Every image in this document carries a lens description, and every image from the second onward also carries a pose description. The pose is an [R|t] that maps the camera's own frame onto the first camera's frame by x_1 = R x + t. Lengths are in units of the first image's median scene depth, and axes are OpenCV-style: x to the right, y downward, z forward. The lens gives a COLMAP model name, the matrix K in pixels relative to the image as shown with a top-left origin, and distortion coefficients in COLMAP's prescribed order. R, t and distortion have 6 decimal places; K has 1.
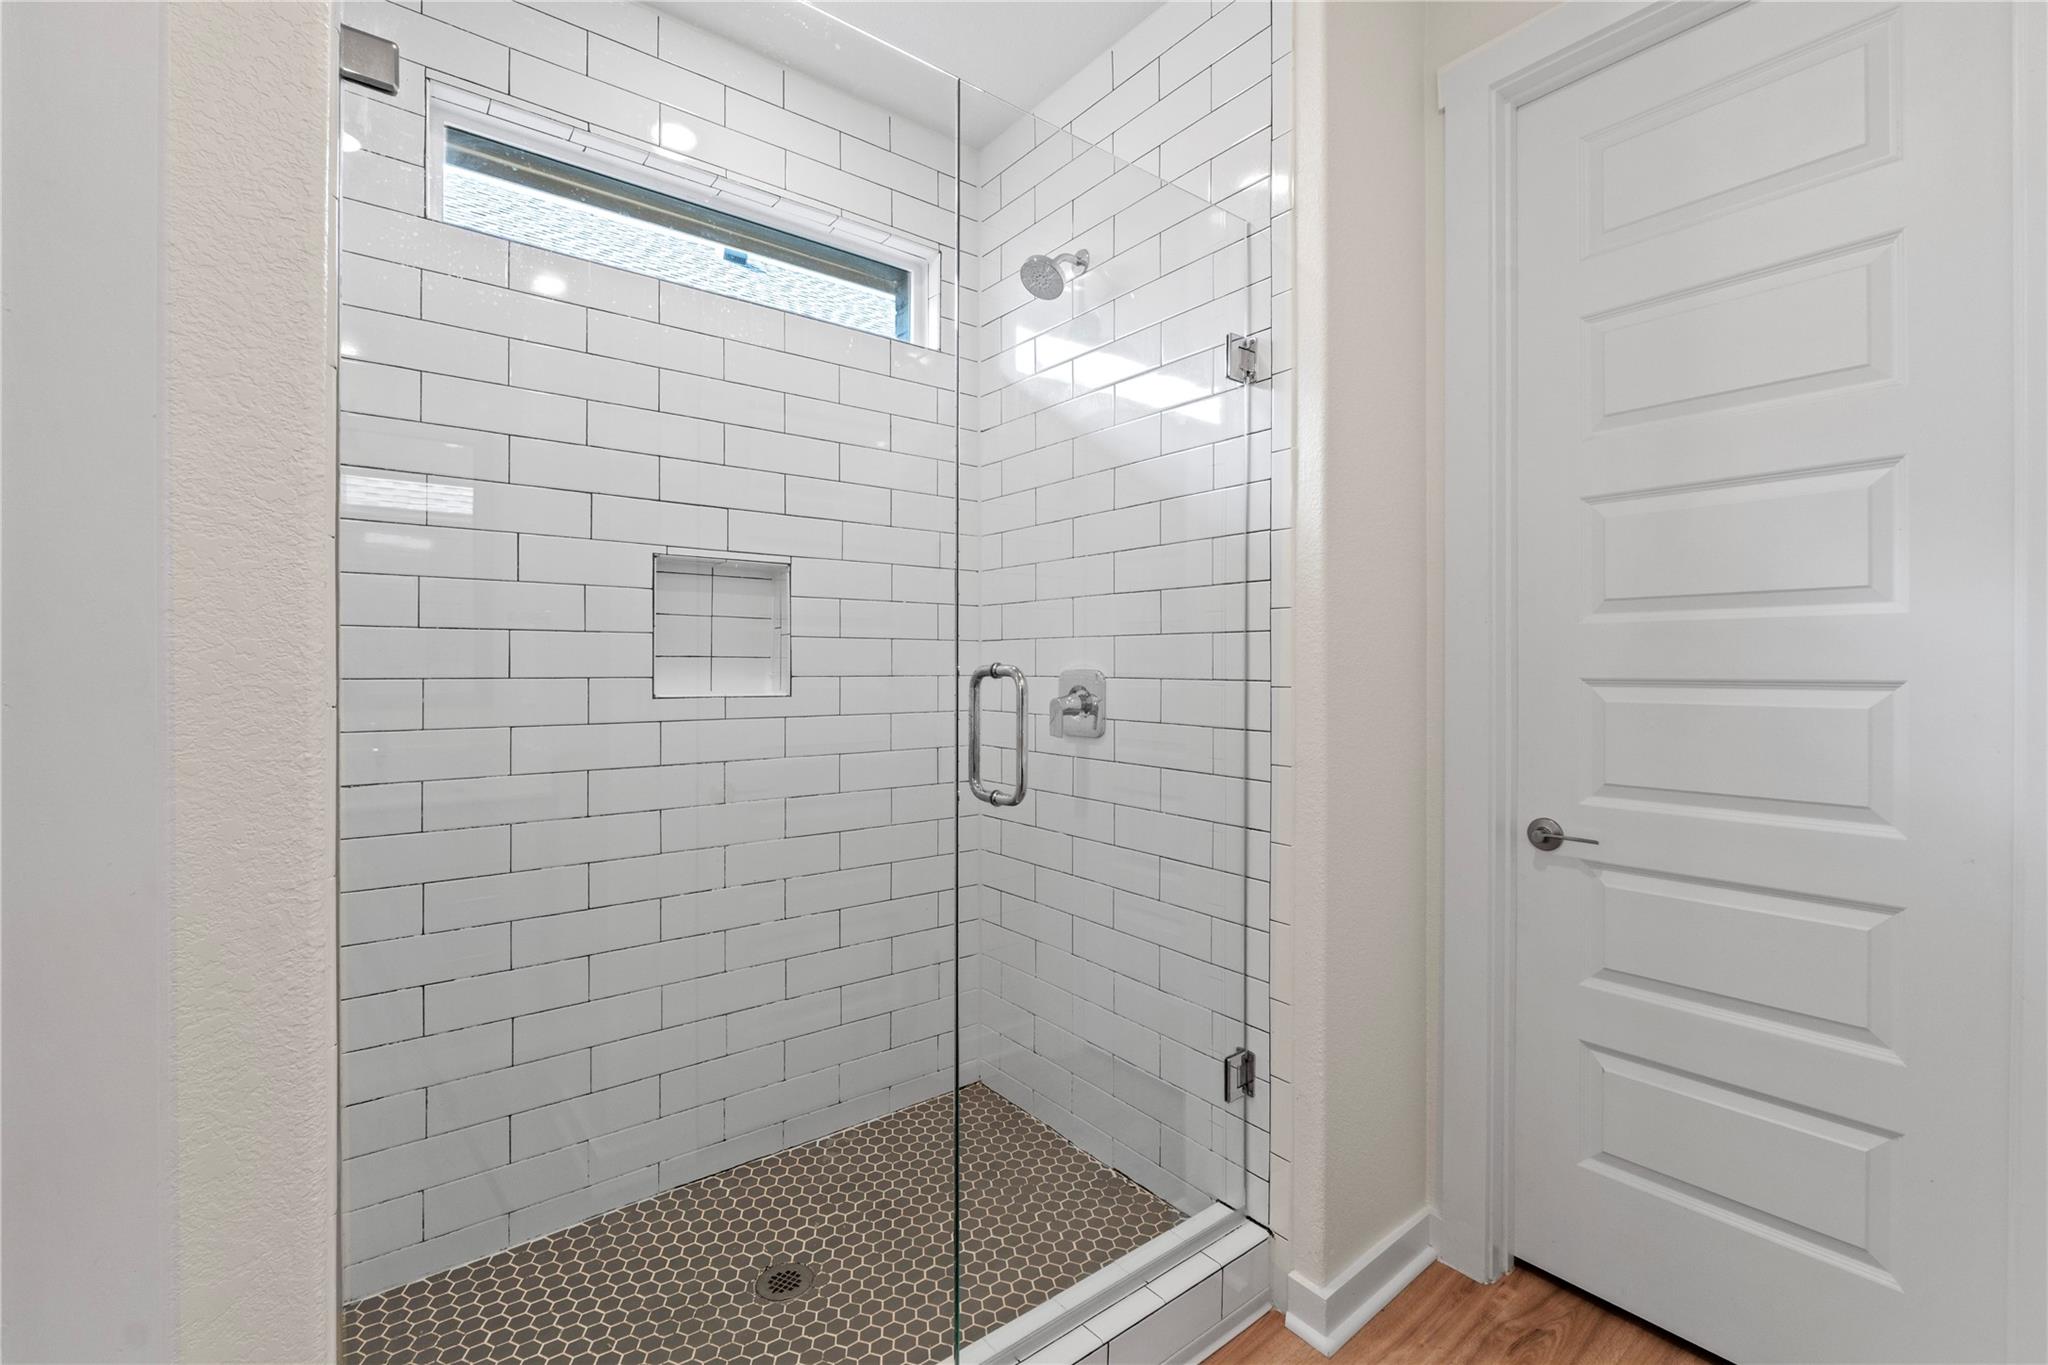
lens RADIAL K [[876.8, 0, 1021.9], [0, 876.8, 664.7], [0, 0, 1]] dist [-0.004000, -0.000087]
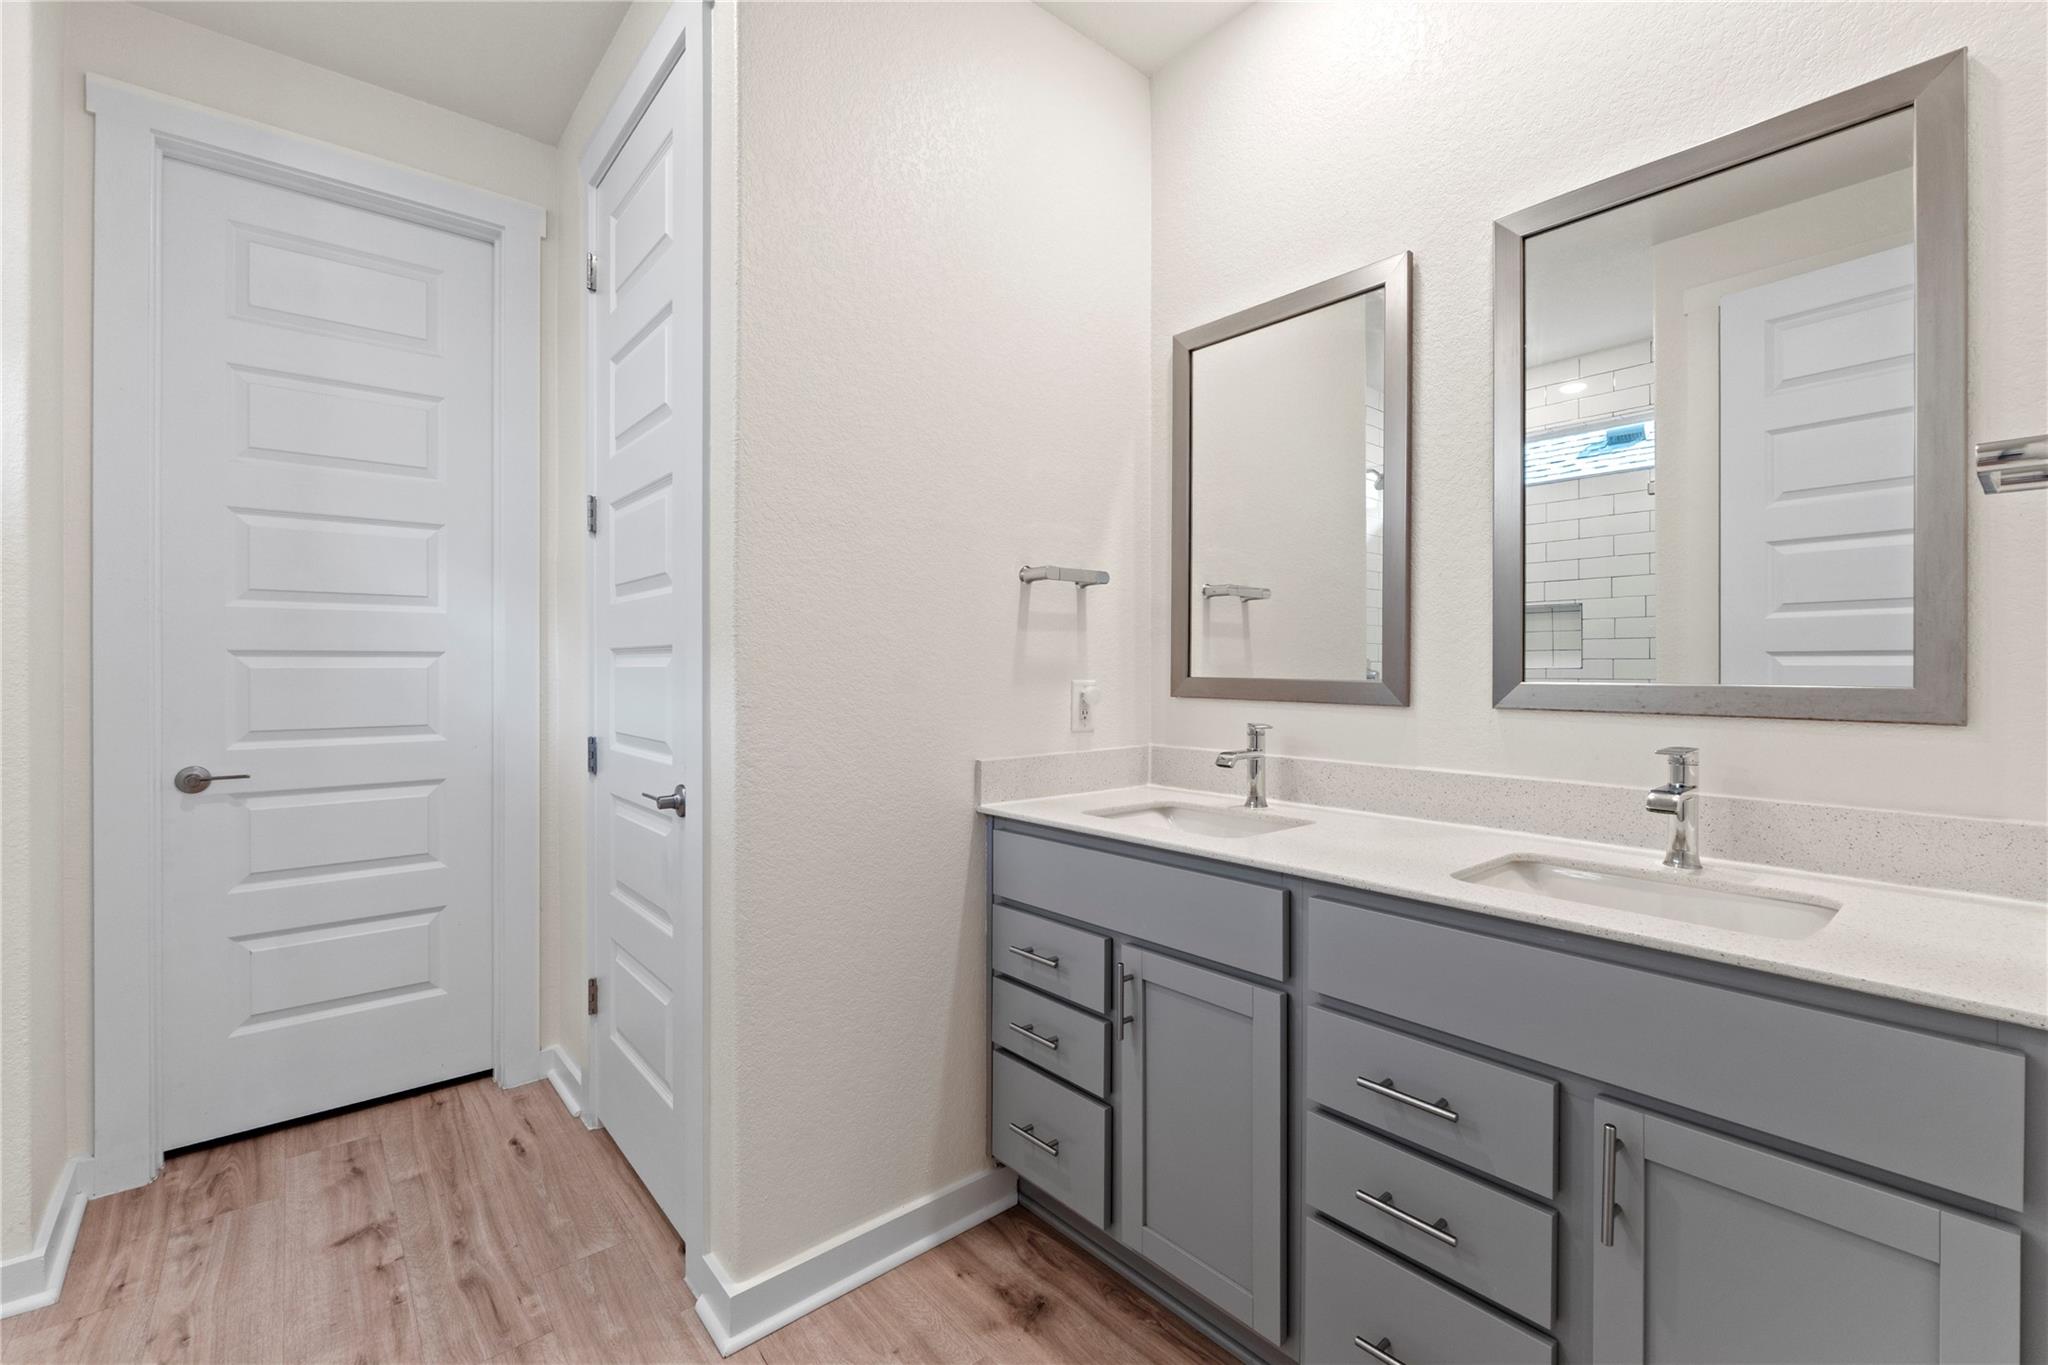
lens RADIAL K [[876.8, 0, 1028.1], [0, 876.8, 670.0], [0, 0, 1]] dist [-0.004000, -0.000087]
pose [[-0.041267, 0.006836, 0.999125, -0.677587], [0.008438, 0.999943, -0.006493, 0.064186], [-0.999113, 0.008162, -0.041323, -0.097054]]
